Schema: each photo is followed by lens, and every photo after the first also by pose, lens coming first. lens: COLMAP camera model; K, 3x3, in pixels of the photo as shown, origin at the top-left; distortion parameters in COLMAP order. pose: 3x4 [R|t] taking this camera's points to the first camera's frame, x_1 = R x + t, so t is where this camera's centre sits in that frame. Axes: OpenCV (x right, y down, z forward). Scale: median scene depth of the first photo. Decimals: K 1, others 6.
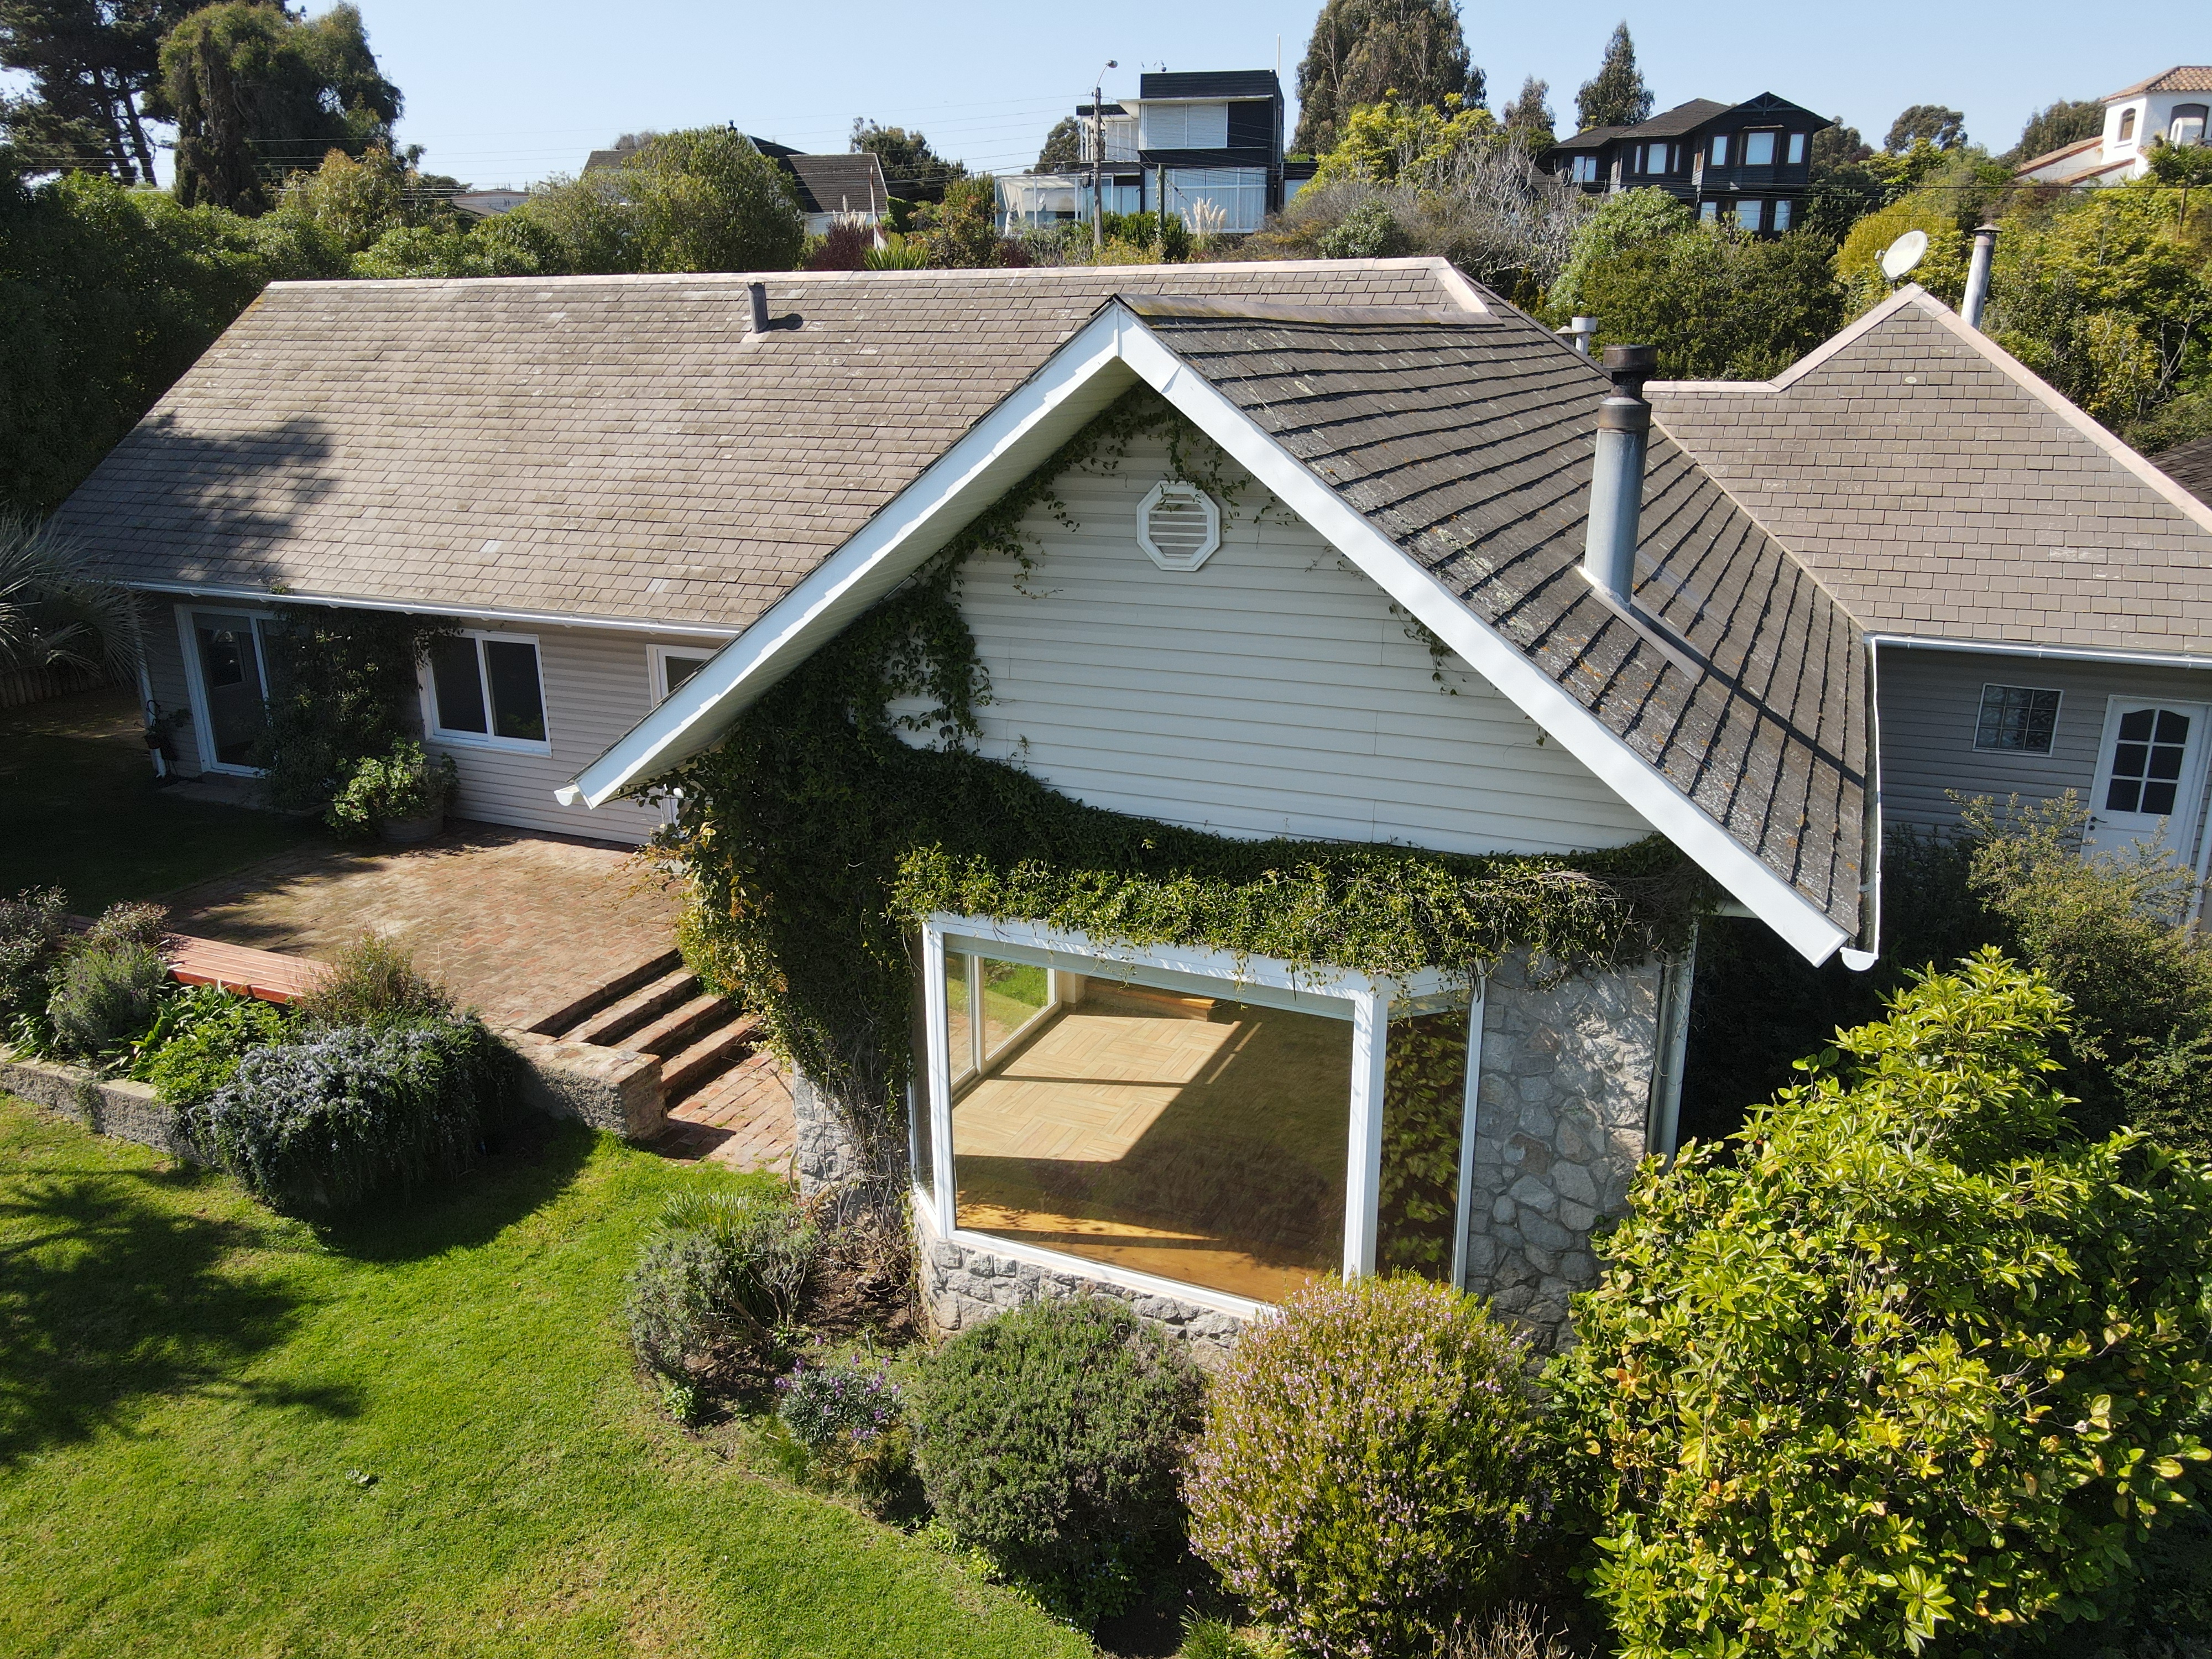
lens RADIAL K [[1624.1, 0, 1106.0], [0, 1624.1, 829.5], [0, 0, 1]] dist [-0.012096, 0.049951]
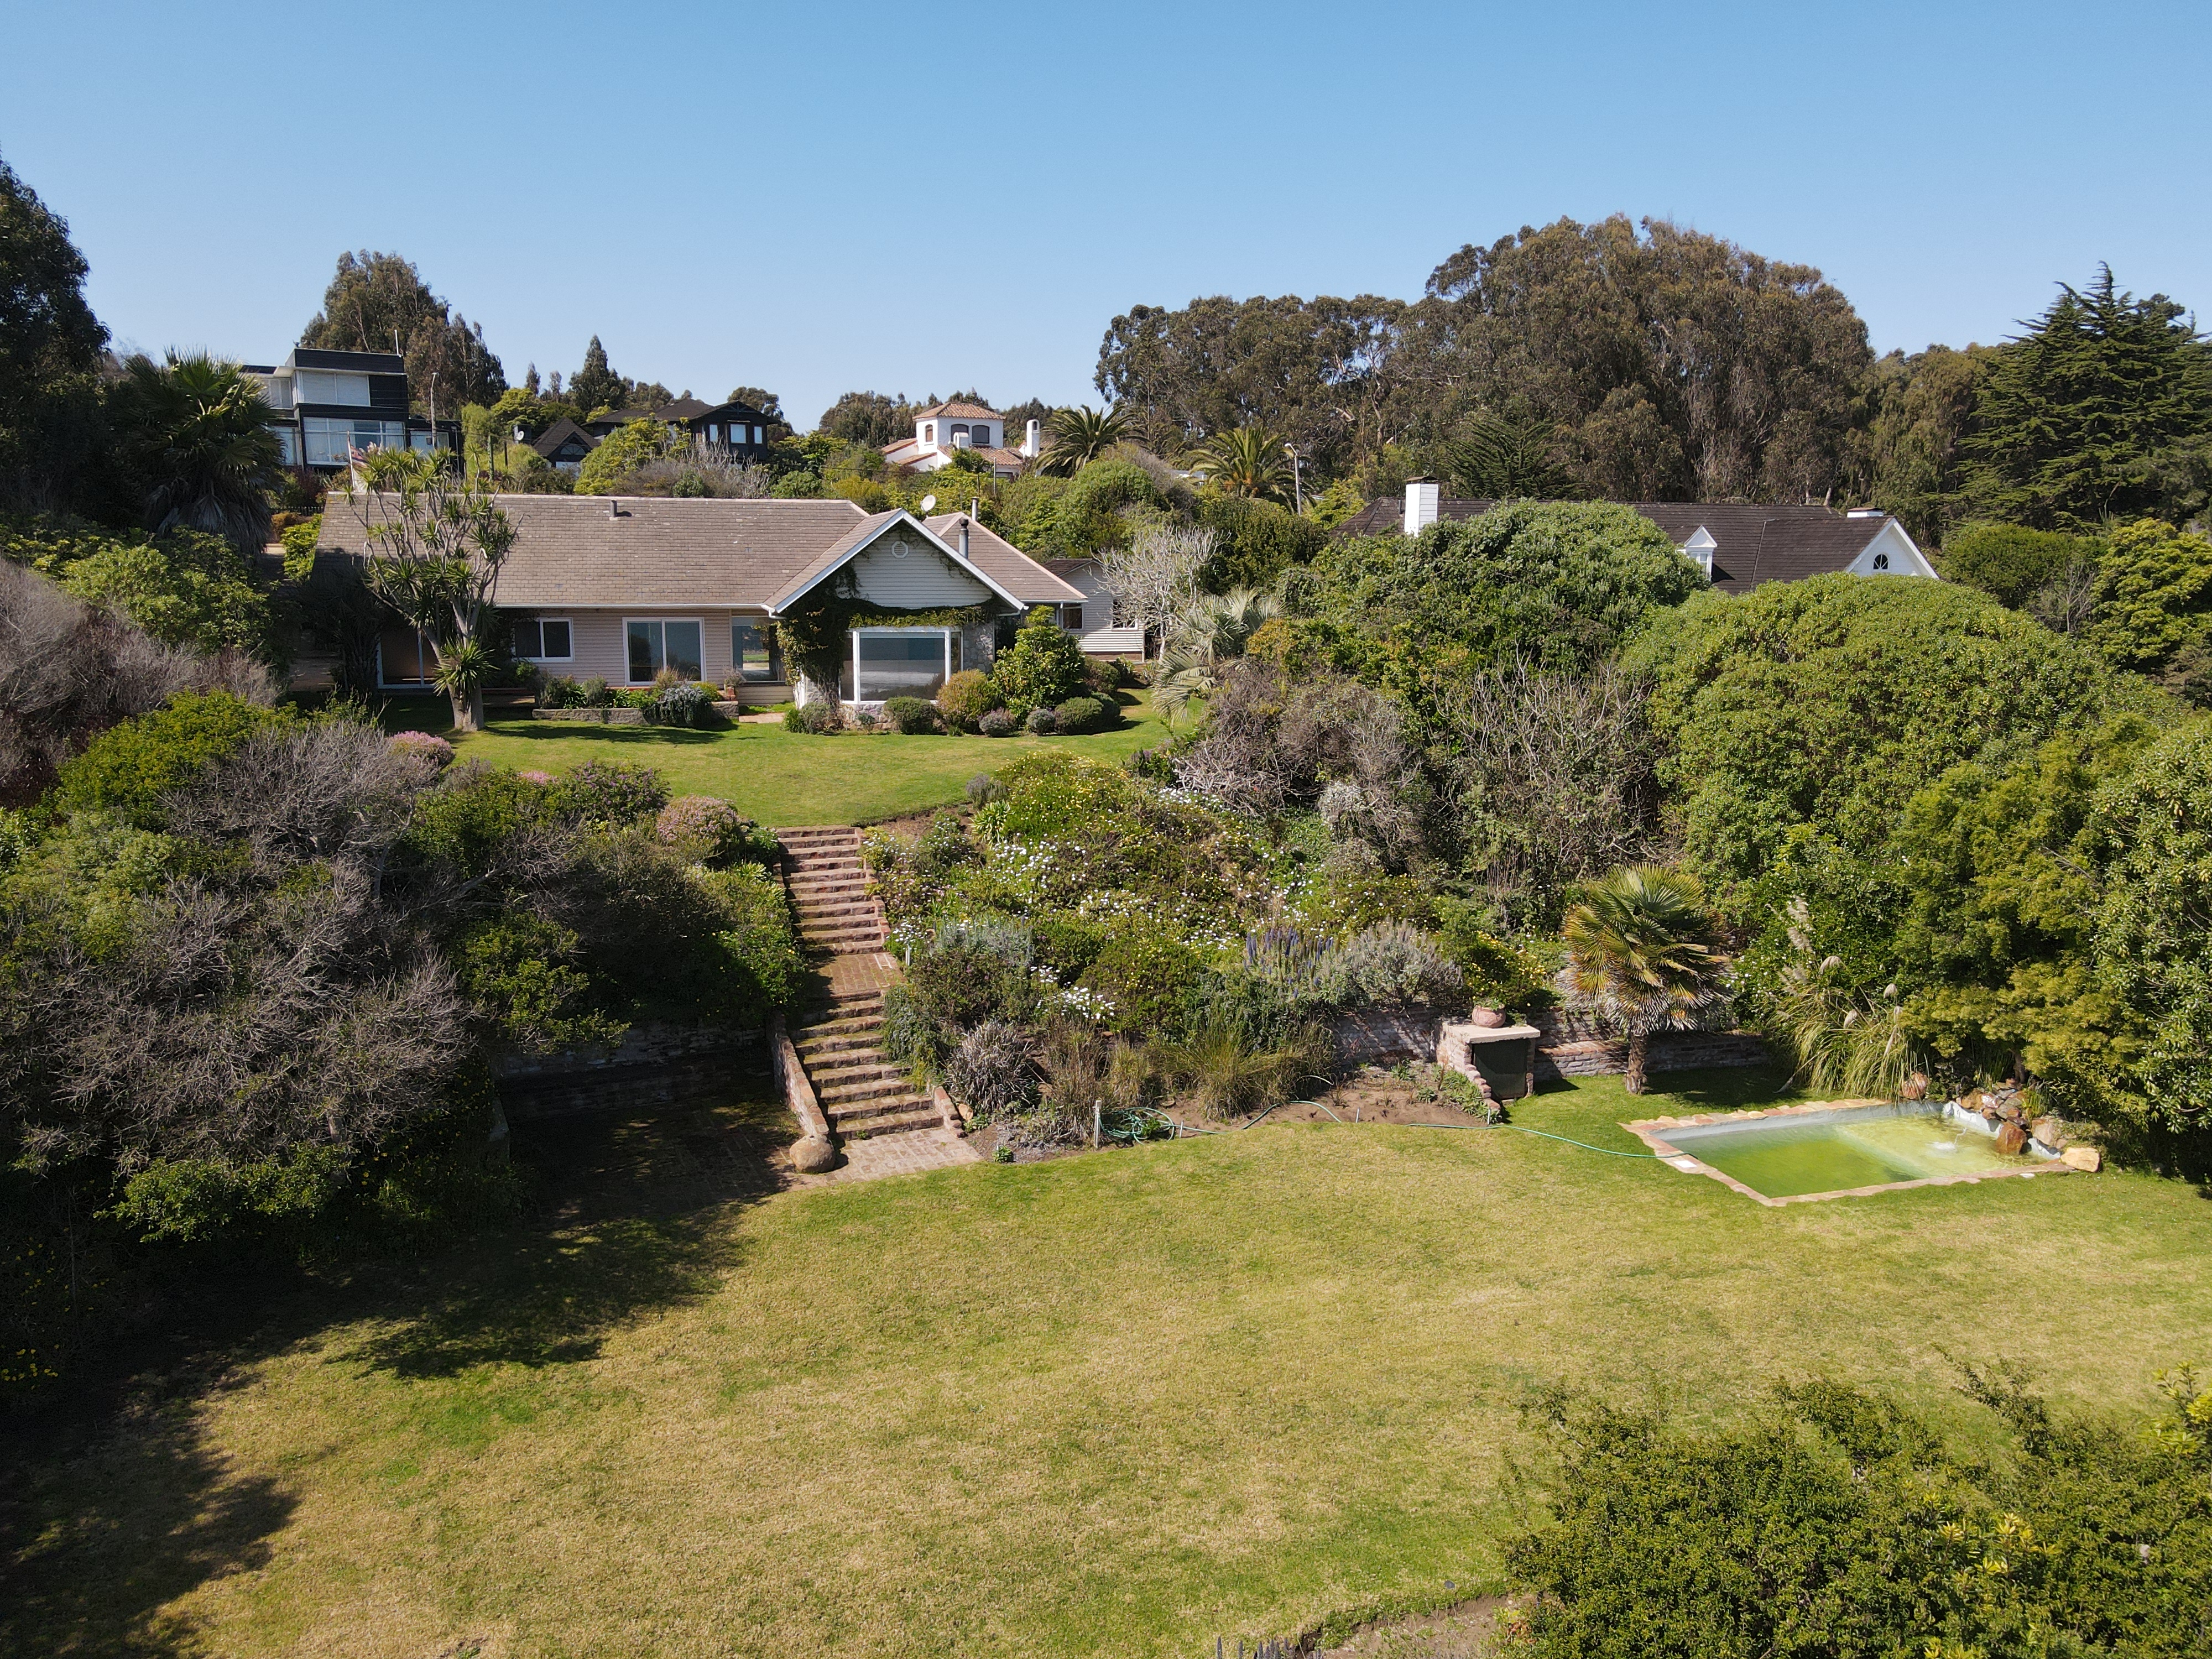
lens RADIAL K [[1624.1, 0, 1106.0], [0, 1624.1, 829.5], [0, 0, 1]] dist [-0.012096, 0.049951]
pose [[0.783545, -0.089039, 0.614922, -1.340282], [0.169840, 0.982680, -0.074124, 0.589047], [-0.597671, 0.162517, 0.785097, -1.659615]]
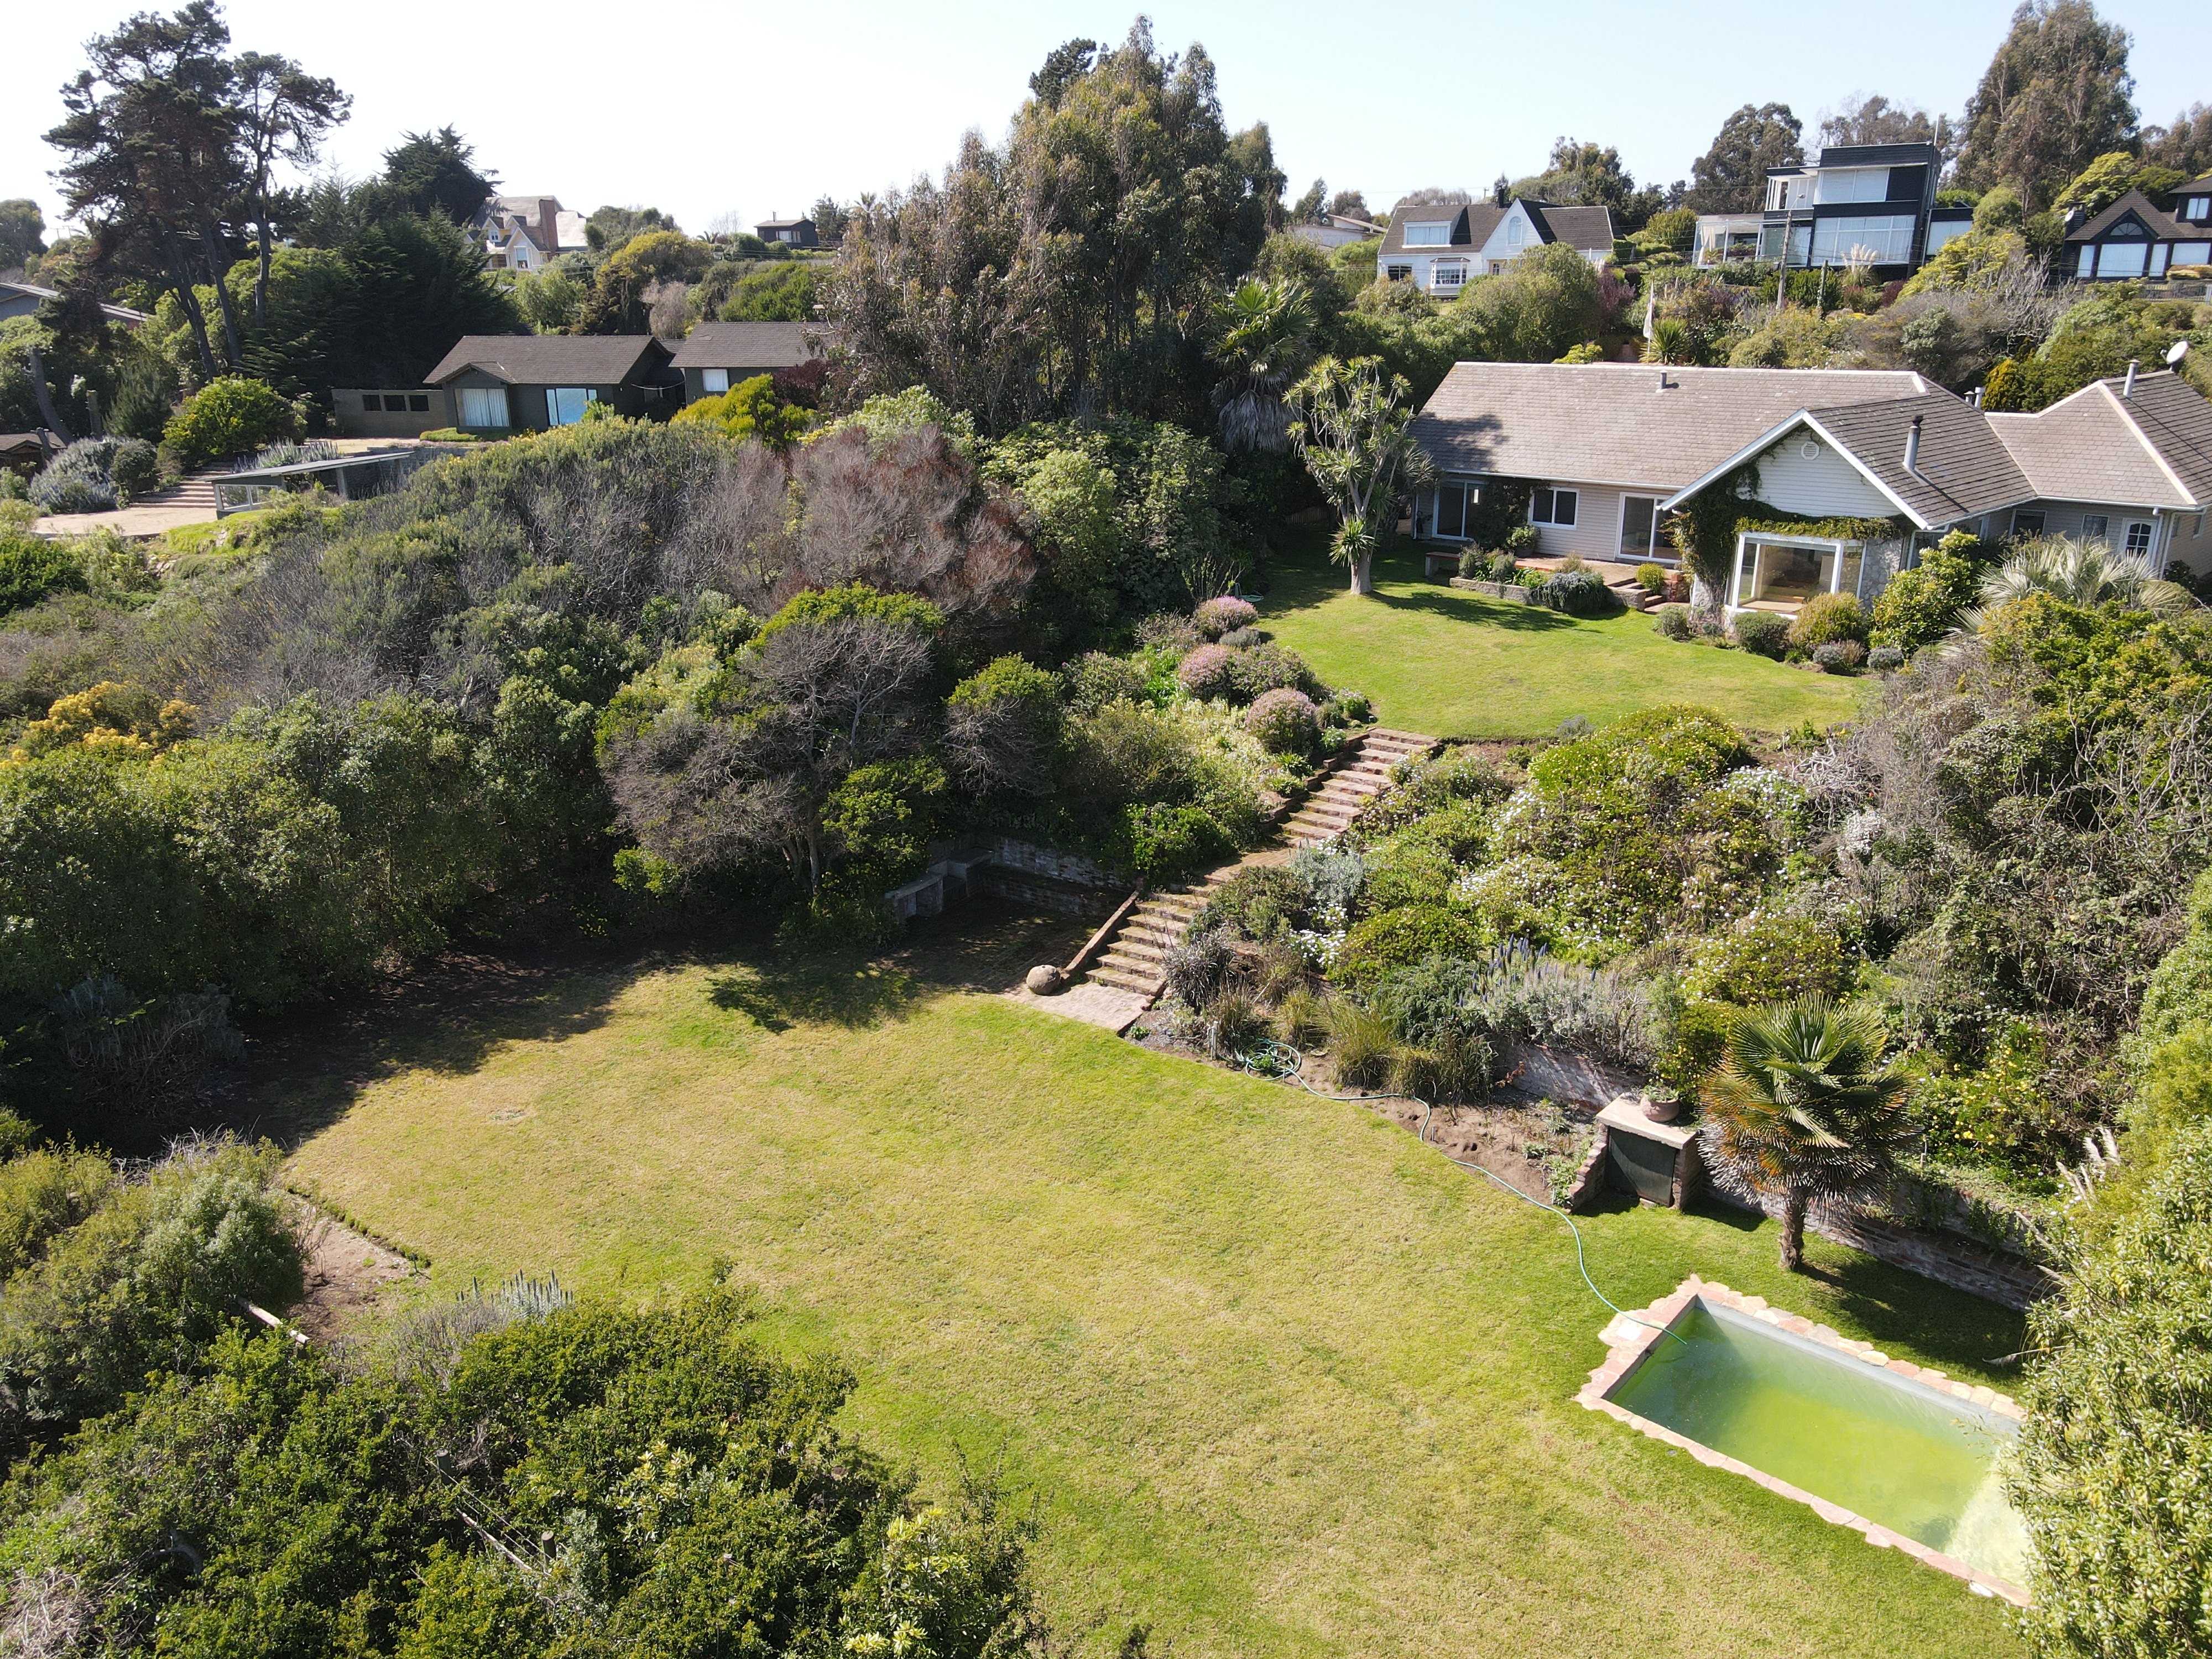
lens RADIAL K [[1624.1, 0, 1106.0], [0, 1624.1, 829.5], [0, 0, 1]] dist [-0.012096, 0.049951]
pose [[0.935480, 0.108338, -0.336363, -0.082014], [-0.100780, 0.994108, 0.039905, 0.467389], [0.338704, -0.003432, 0.940887, -2.095447]]
